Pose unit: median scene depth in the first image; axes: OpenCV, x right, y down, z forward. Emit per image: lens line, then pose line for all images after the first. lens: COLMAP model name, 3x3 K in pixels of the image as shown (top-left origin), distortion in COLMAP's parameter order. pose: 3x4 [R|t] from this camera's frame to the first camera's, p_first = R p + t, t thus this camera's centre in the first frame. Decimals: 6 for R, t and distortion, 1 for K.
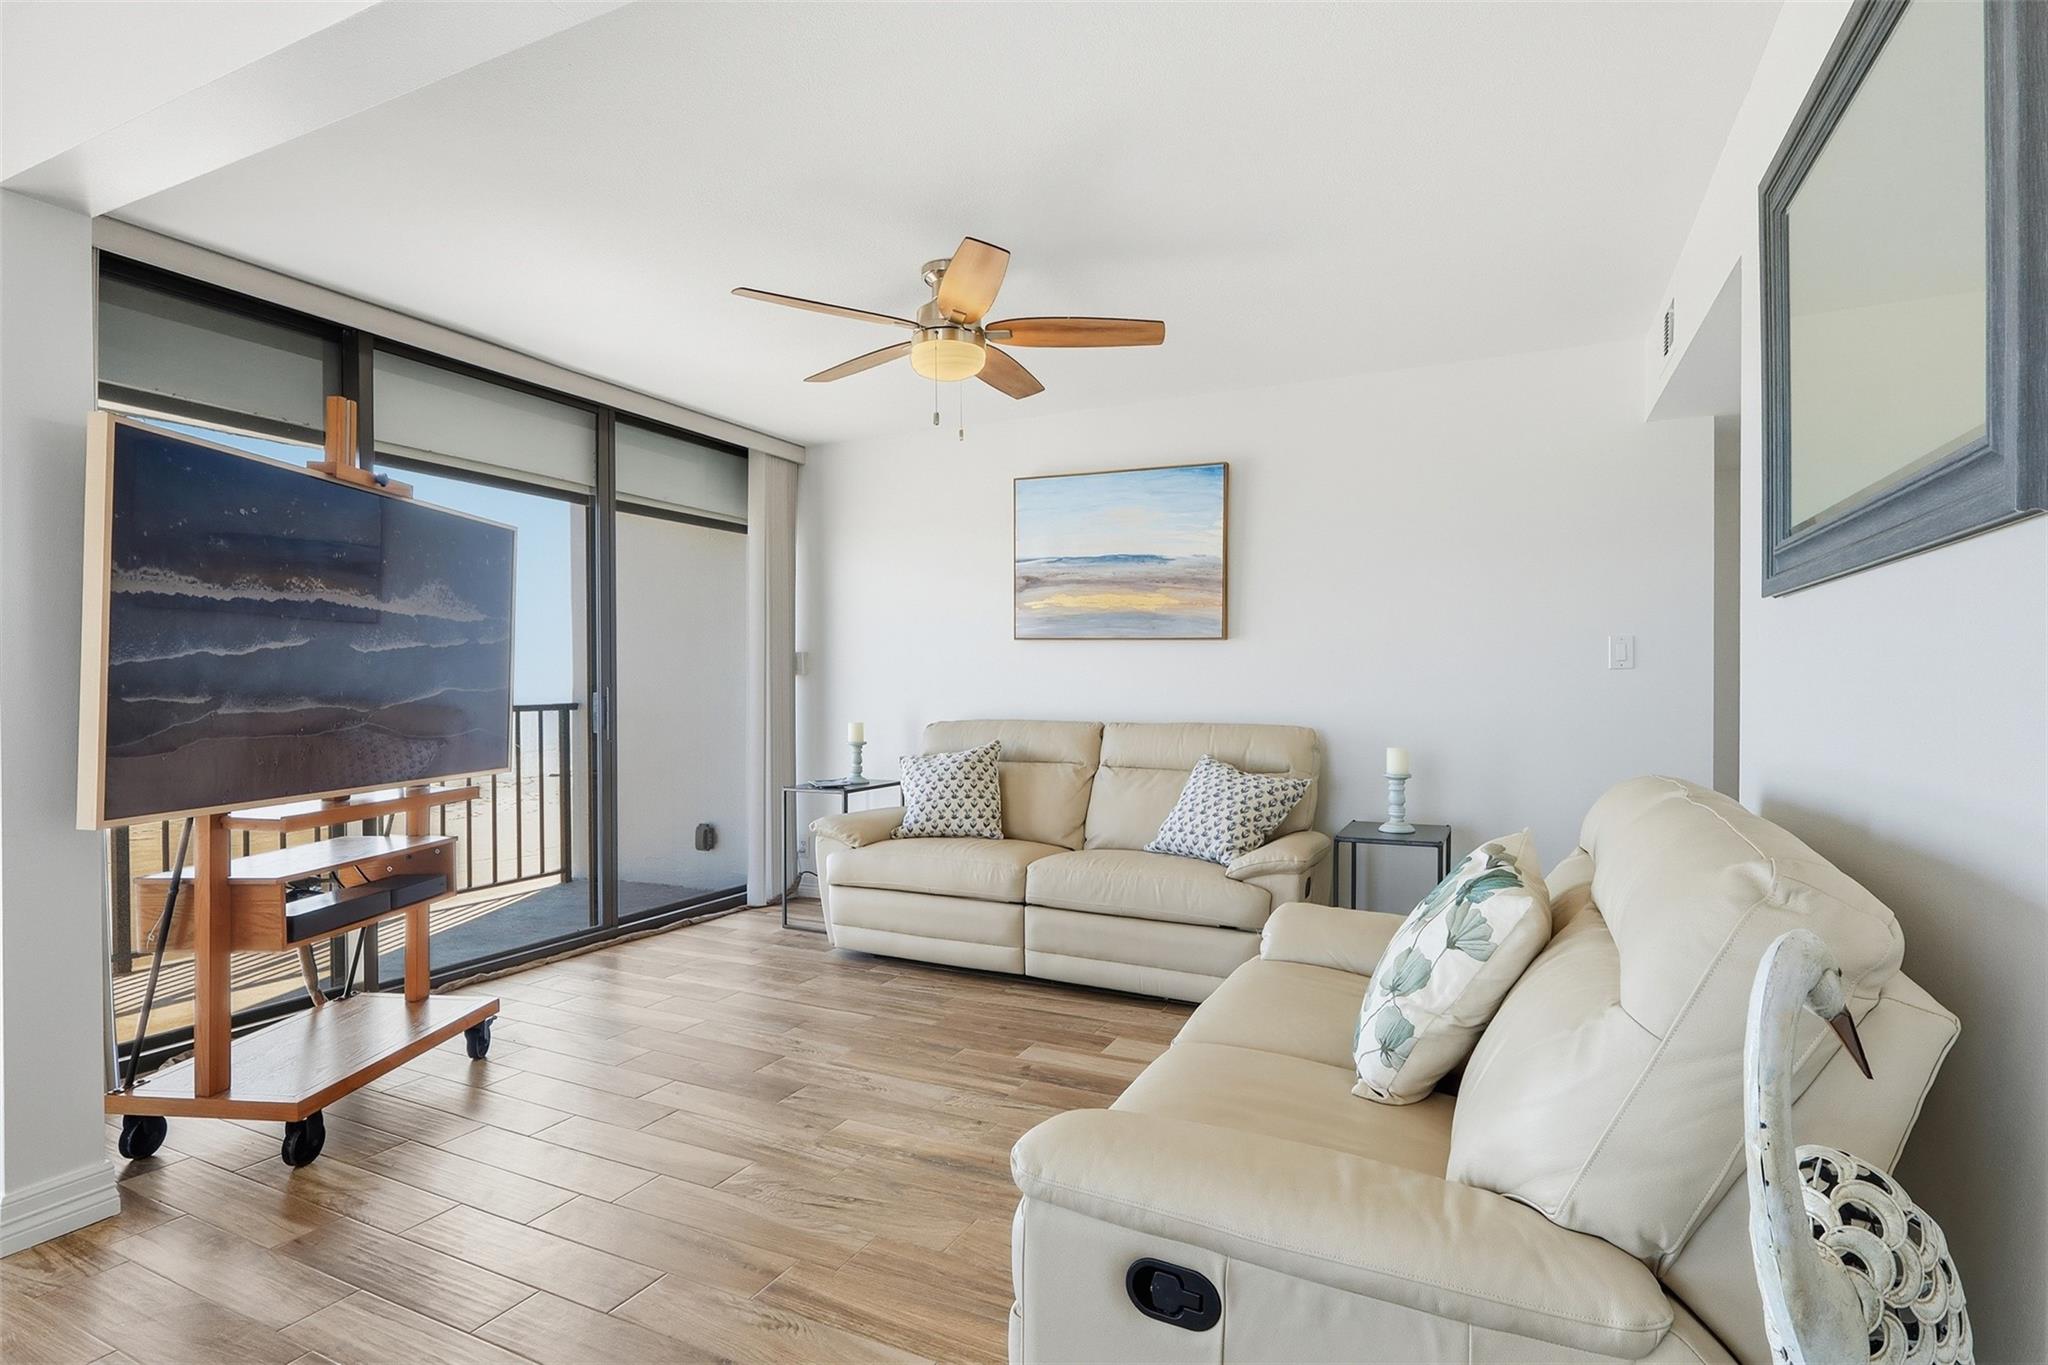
lens RADIAL K [[1030.0, 0, 1037.1], [0, 1030.0, 698.8], [0, 0, 1]] dist [-0.005583, 0.000005]
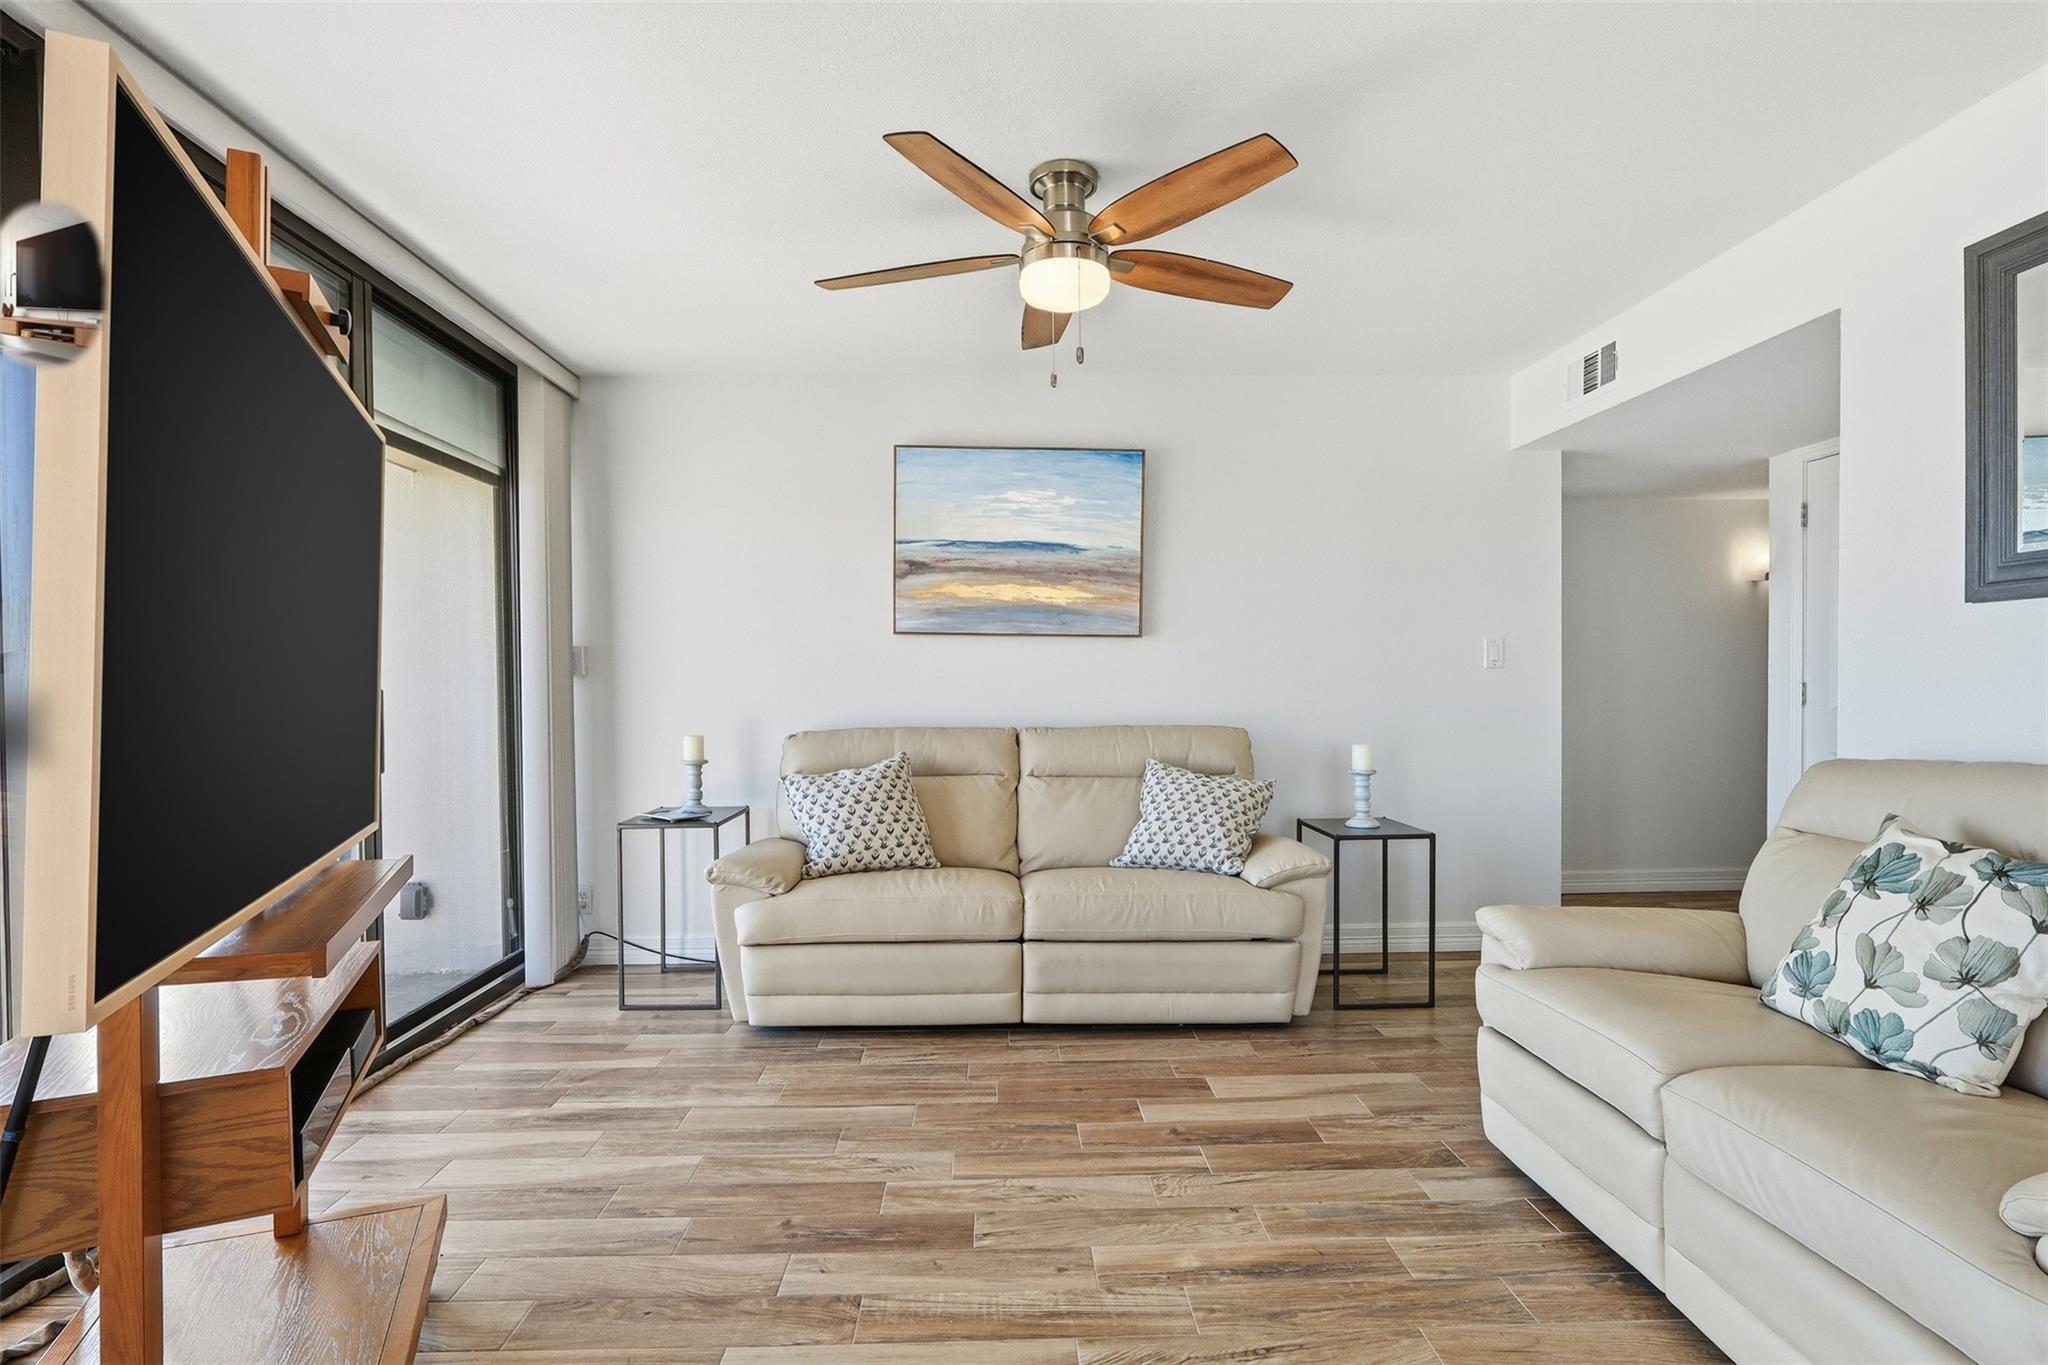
lens RADIAL K [[1030.0, 0, 1025.2], [0, 1030.0, 711.1], [0, 0, 1]] dist [-0.005583, 0.000005]
pose [[0.887097, -0.017324, 0.461258, -0.358300], [0.013925, 0.999845, 0.010772, -0.001116], [-0.461374, -0.003133, 0.887200, 0.211268]]
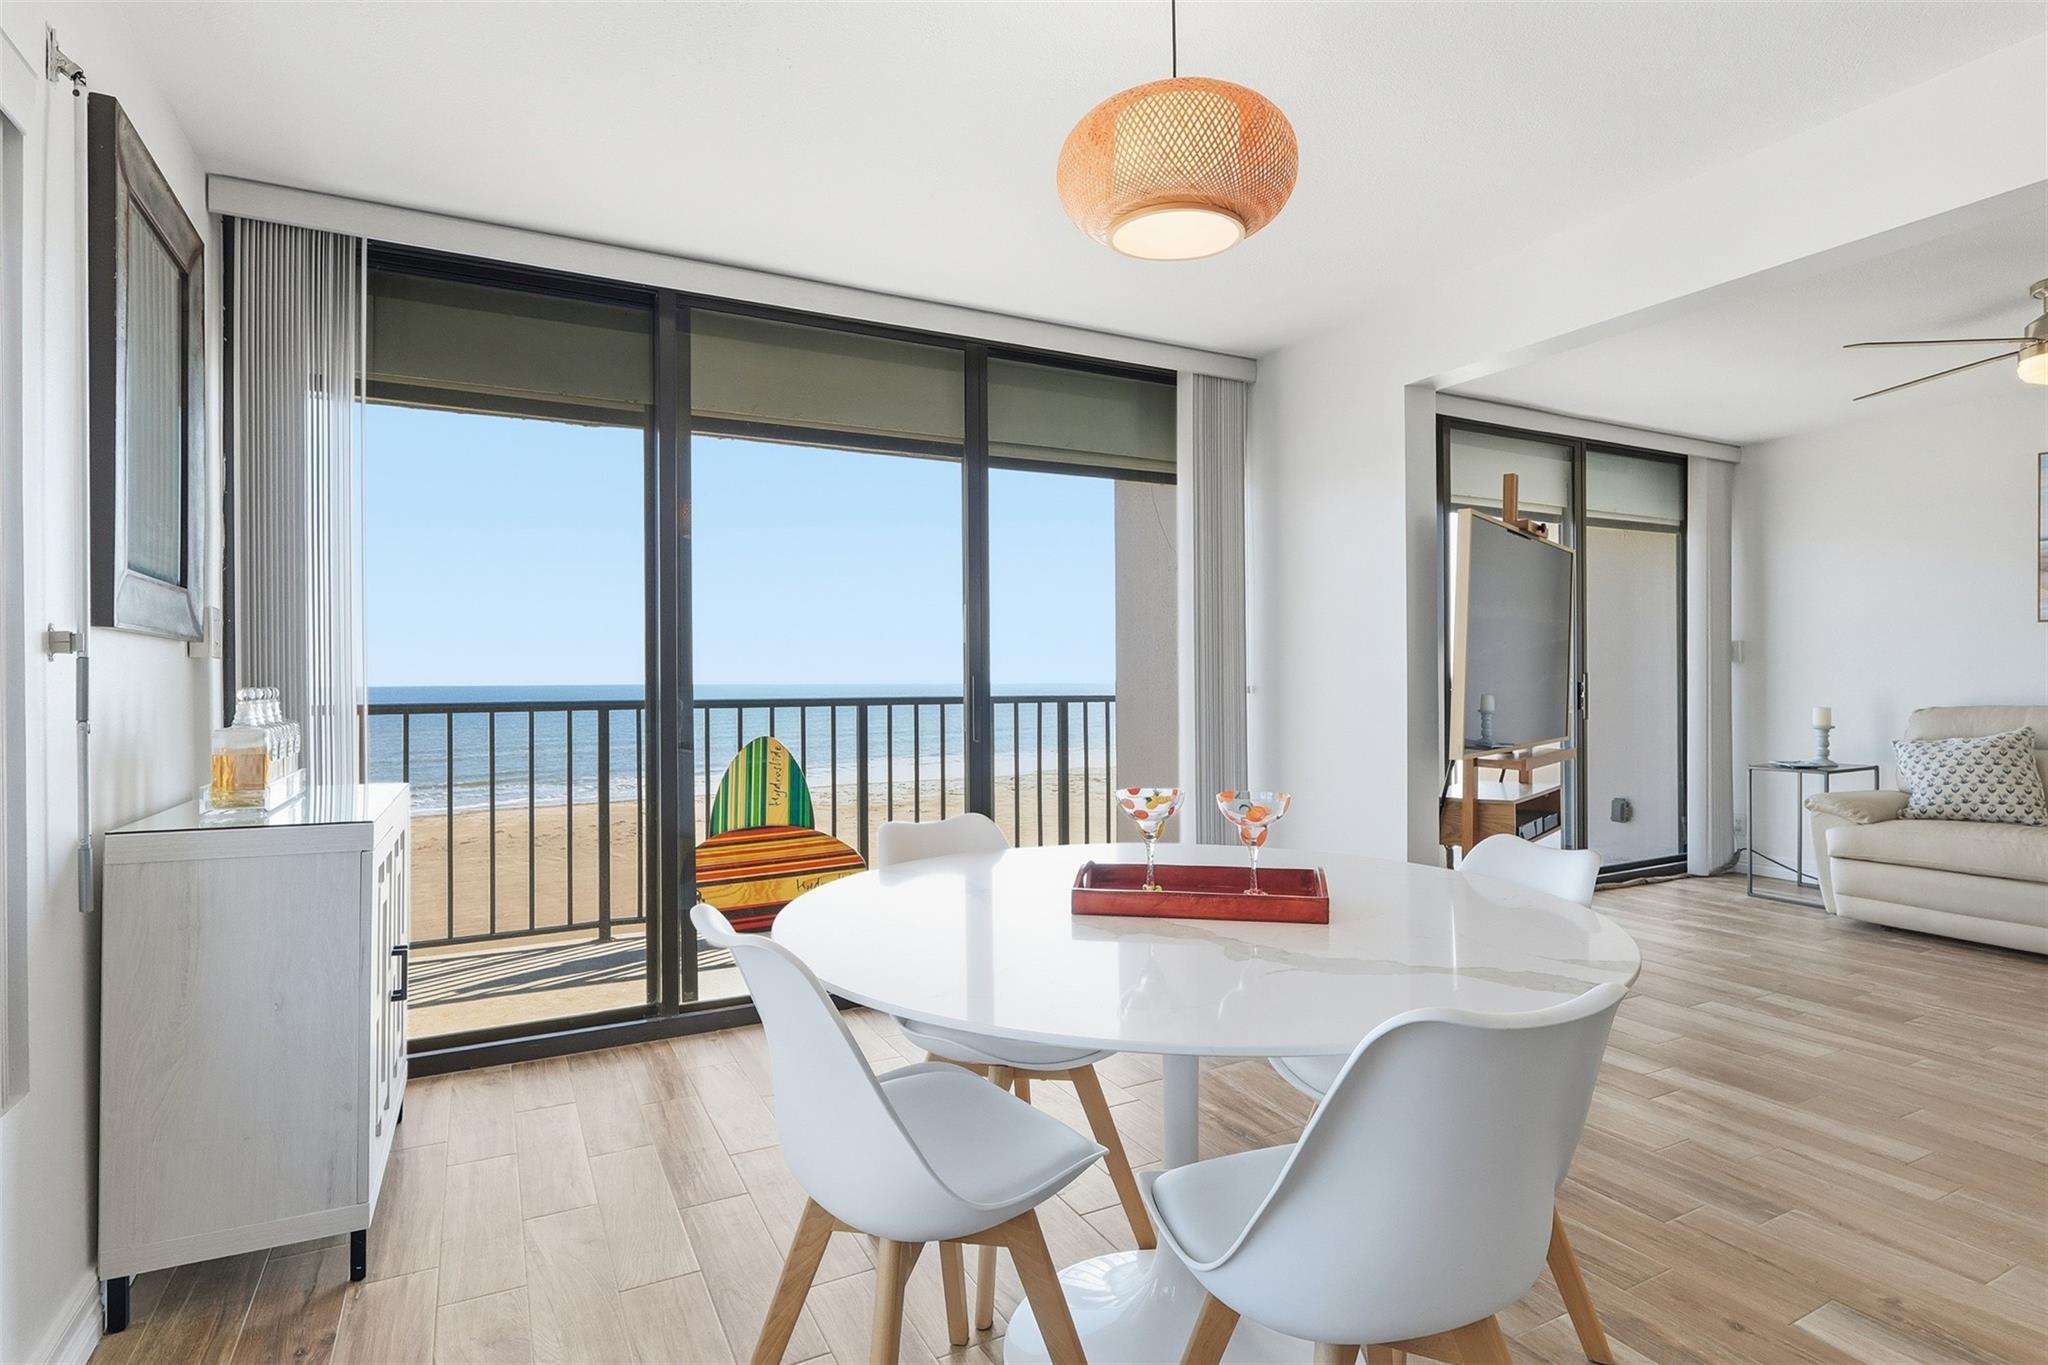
lens RADIAL K [[1030.0, 0, 1013.6], [0, 1030.0, 680.0], [0, 0, 1]] dist [-0.005583, 0.000005]
pose [[0.796667, -0.003660, -0.604408, -0.227877], [-0.001716, 0.999964, -0.008317, 0.006443], [0.604416, 0.007663, 0.796632, -0.361701]]
